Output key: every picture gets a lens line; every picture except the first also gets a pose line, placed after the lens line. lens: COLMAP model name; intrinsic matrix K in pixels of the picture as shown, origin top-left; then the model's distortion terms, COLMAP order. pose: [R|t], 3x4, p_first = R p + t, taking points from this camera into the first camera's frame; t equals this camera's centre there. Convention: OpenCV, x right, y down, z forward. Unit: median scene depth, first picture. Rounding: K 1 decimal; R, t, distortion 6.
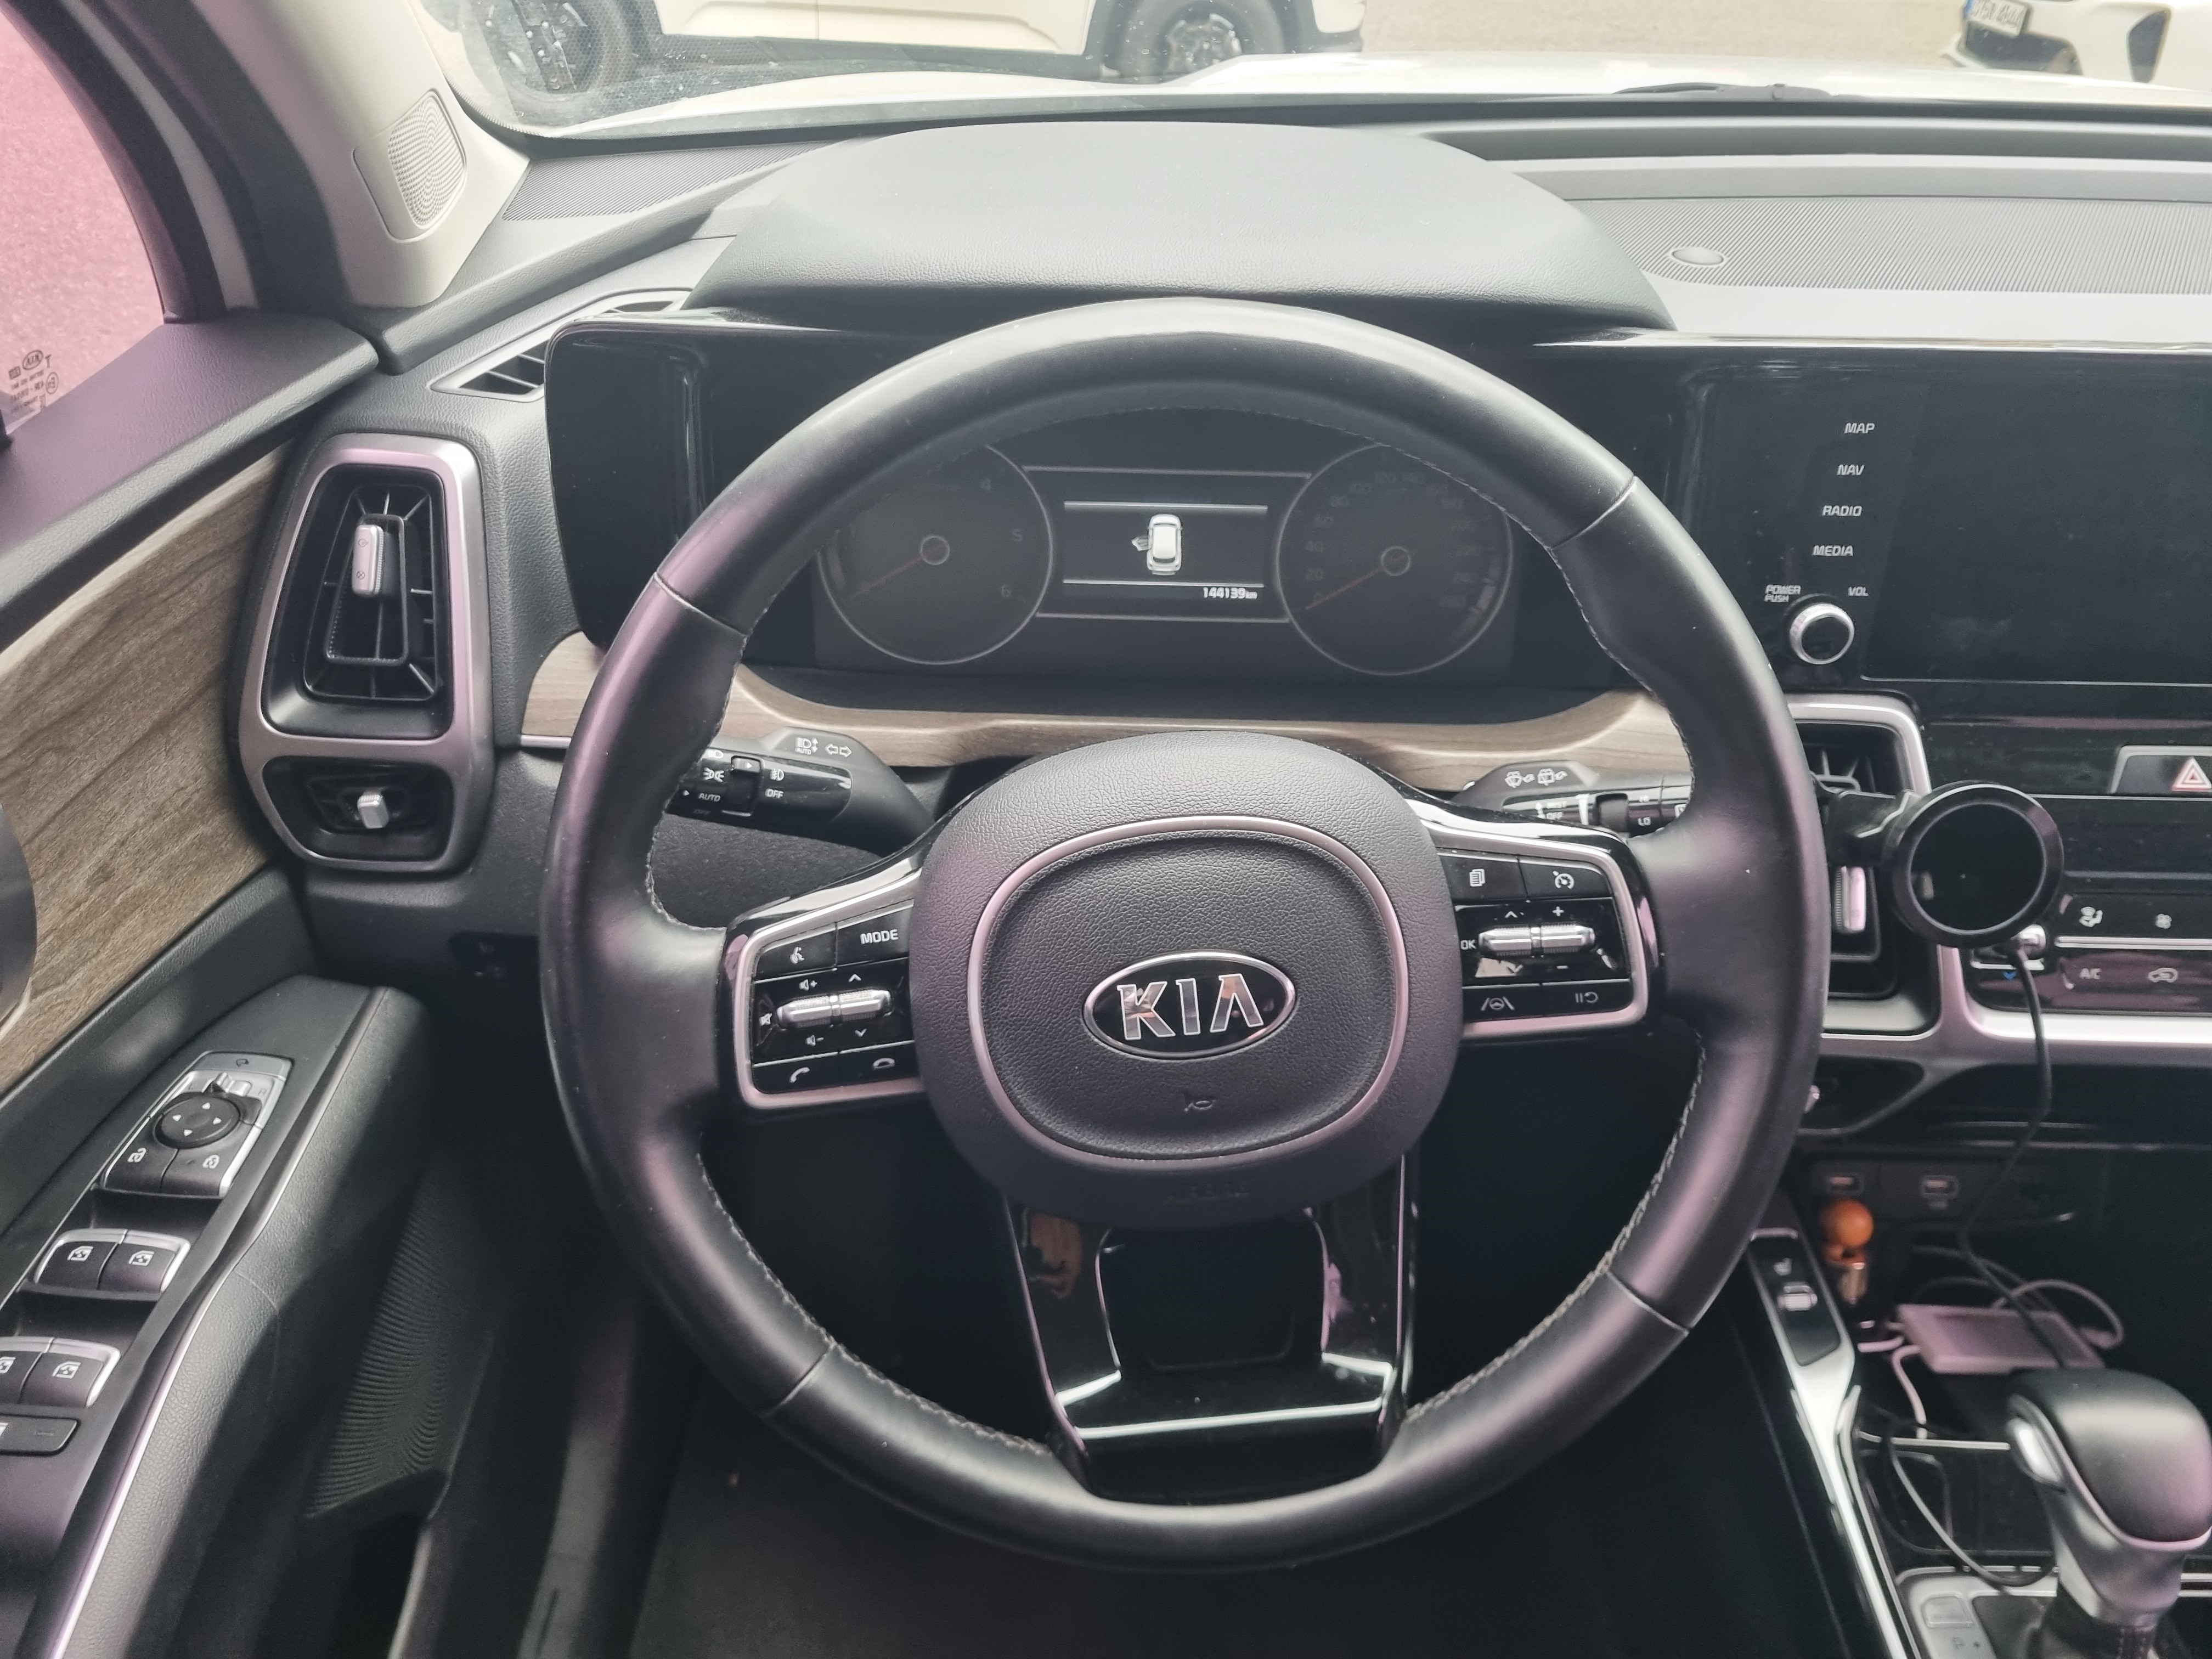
lens RADIAL K [[1676.5, 0, 1106.0], [0, 1676.5, 829.5], [0, 0, 1]] dist [0.039649, -0.025104]
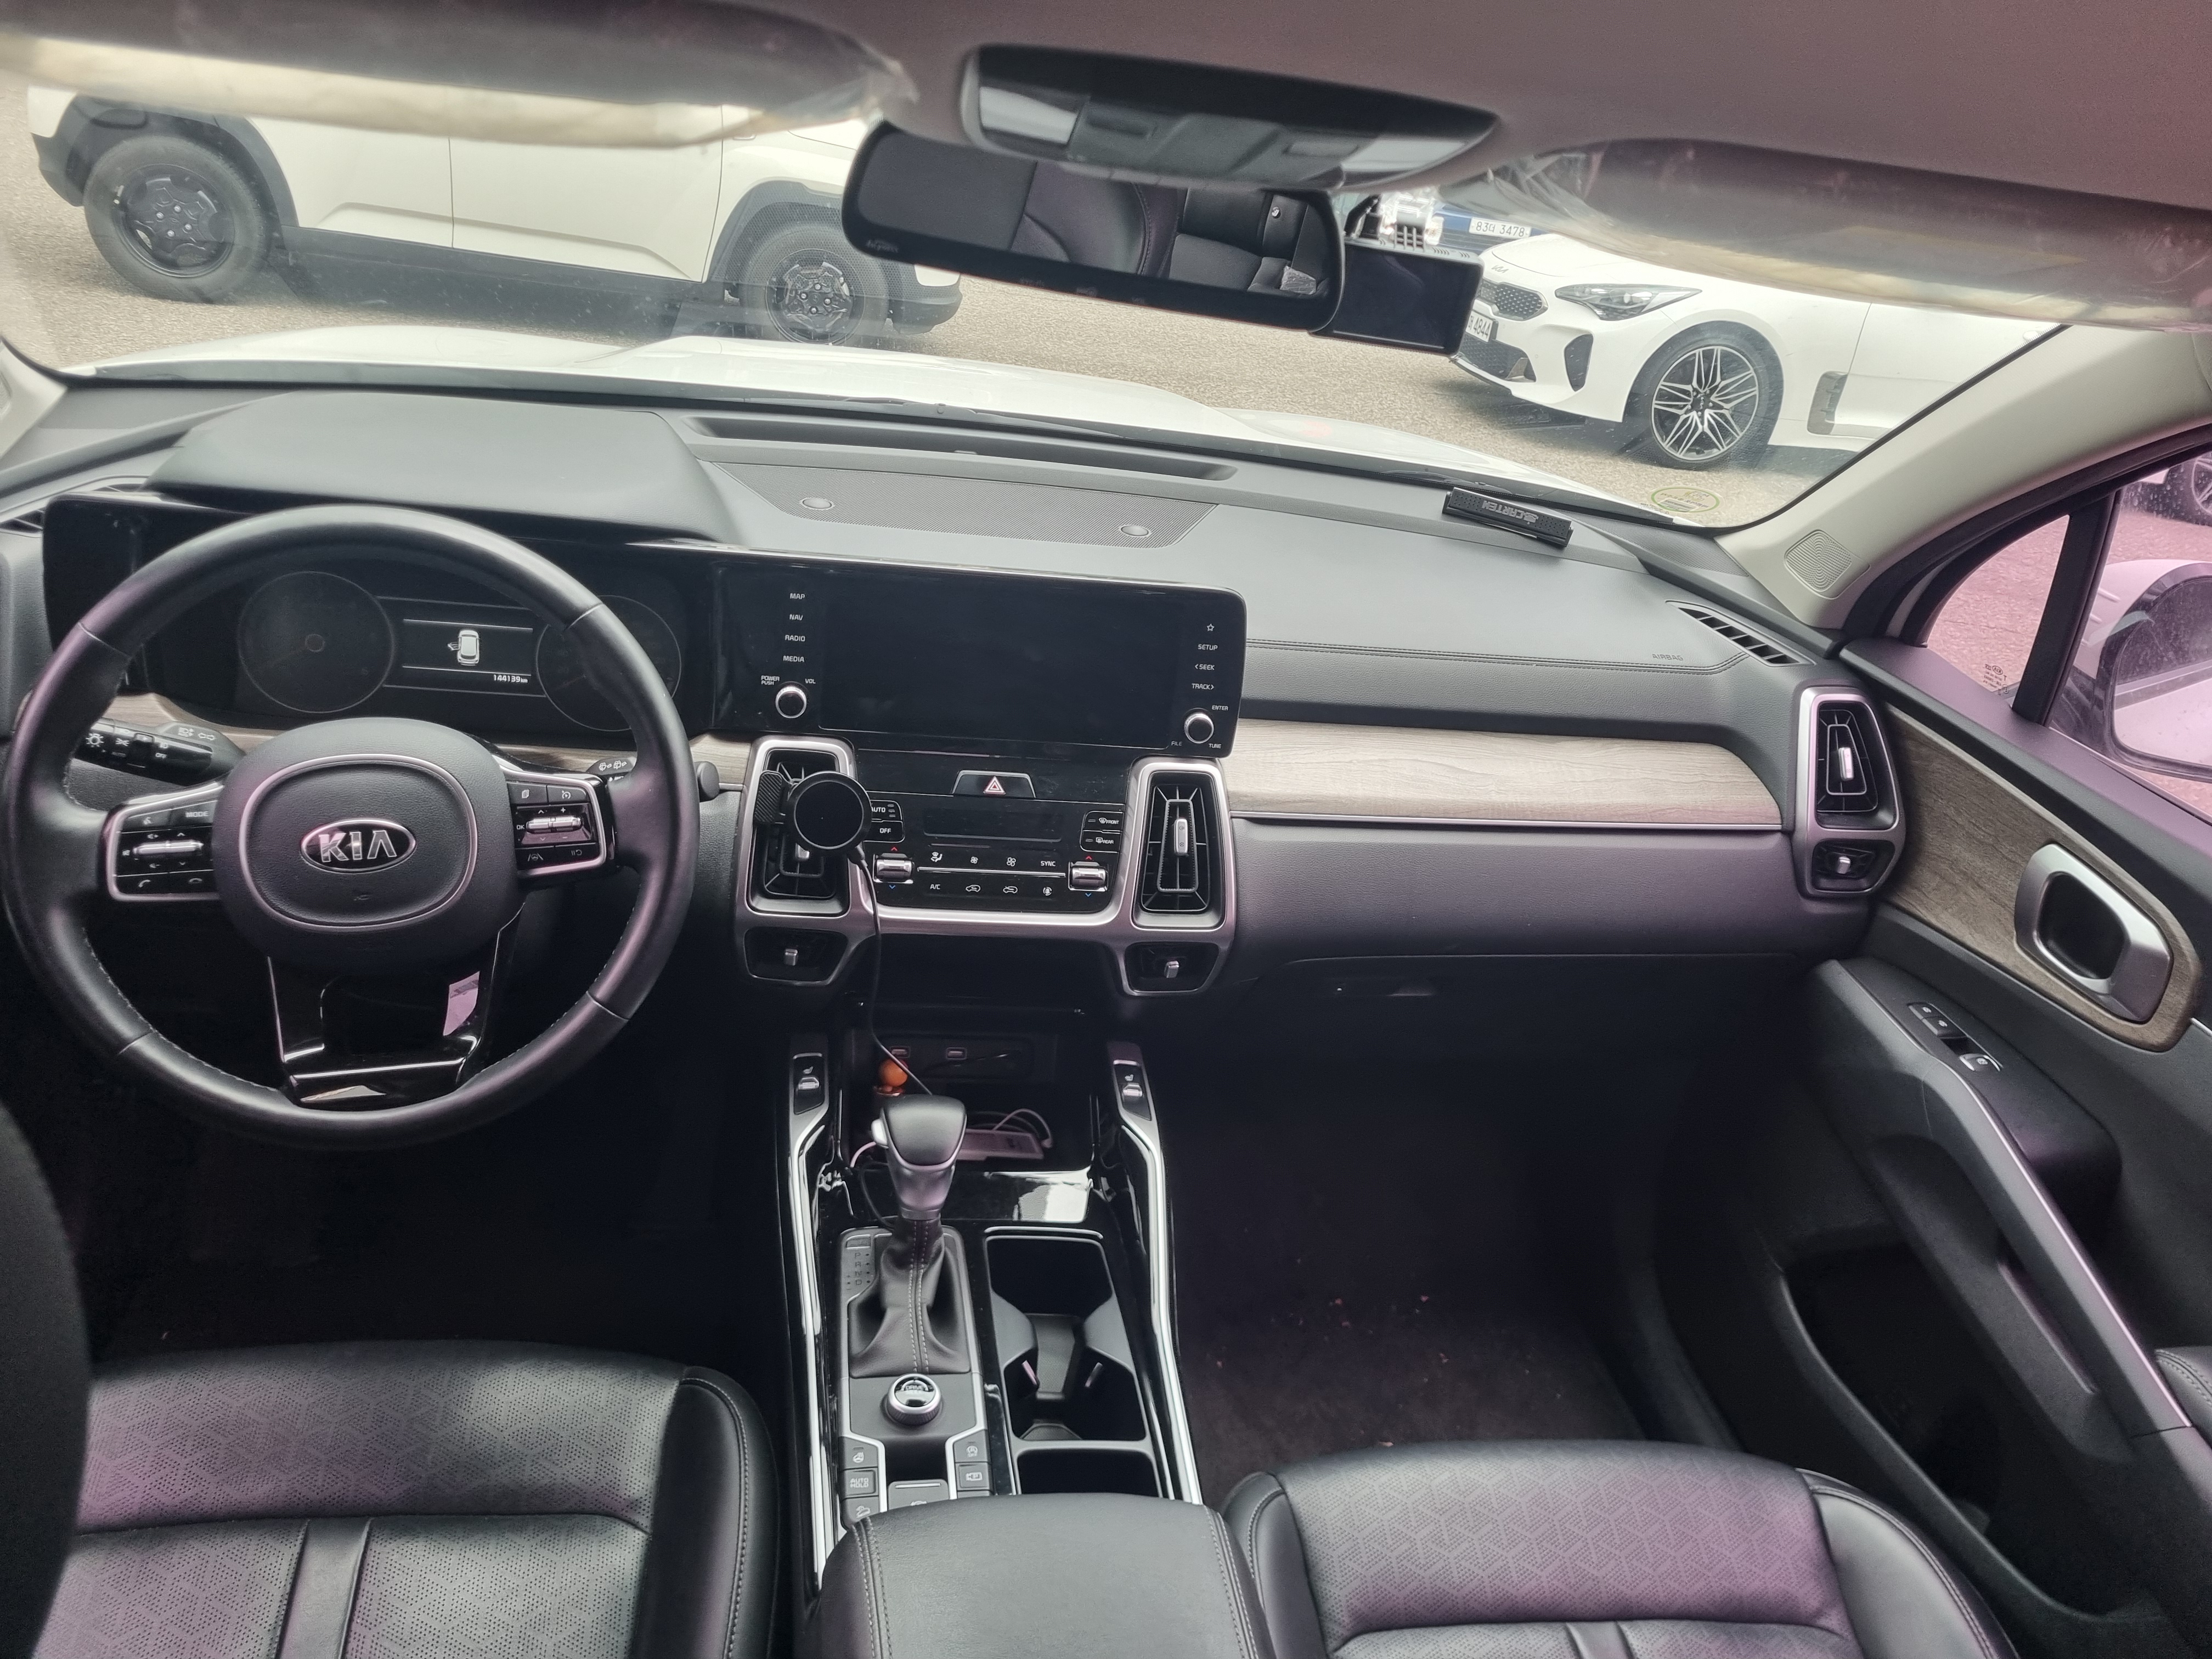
lens RADIAL K [[1657.6, 0, 1108.4], [0, 1657.6, 799.0], [0, 0, 1]] dist [0.029855, 0.004514]
pose [[0.979448, 0.031126, 0.199283, 0.507633], [-0.004951, 0.991433, -0.130521, 0.291884], [-0.201638, 0.126852, 0.971211, -1.085485]]
